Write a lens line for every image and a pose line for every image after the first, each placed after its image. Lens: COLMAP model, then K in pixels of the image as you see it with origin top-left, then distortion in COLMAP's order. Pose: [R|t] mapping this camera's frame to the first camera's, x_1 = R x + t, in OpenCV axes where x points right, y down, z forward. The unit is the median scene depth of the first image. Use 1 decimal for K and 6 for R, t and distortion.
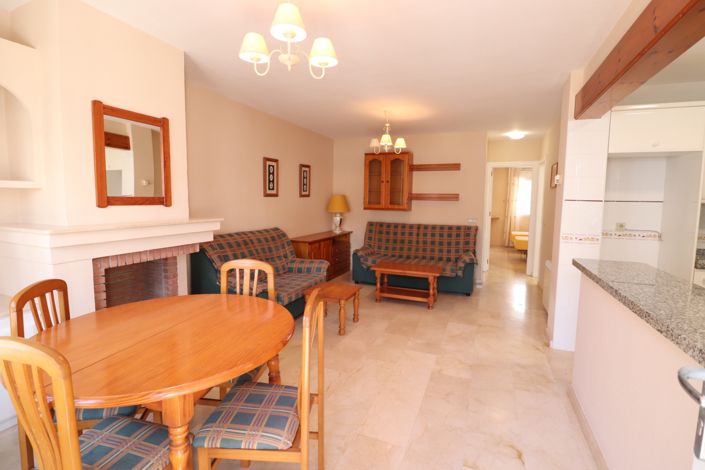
lens RADIAL K [[328.8, 0, 355.7], [0, 328.8, 232.7], [0, 0, 1]] dist [-0.011802, -0.000057]
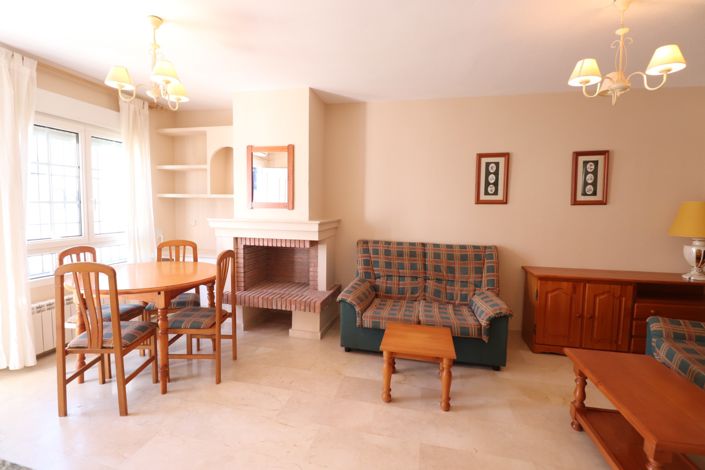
lens RADIAL K [[328.8, 0, 355.7], [0, 328.8, 232.7], [0, 0, 1]] dist [-0.011802, -0.000057]
pose [[0.141991, 0.059869, -0.988056, 0.478471], [-0.115142, 0.992392, 0.043585, -0.045125], [0.983148, 0.107578, 0.147805, 0.638726]]
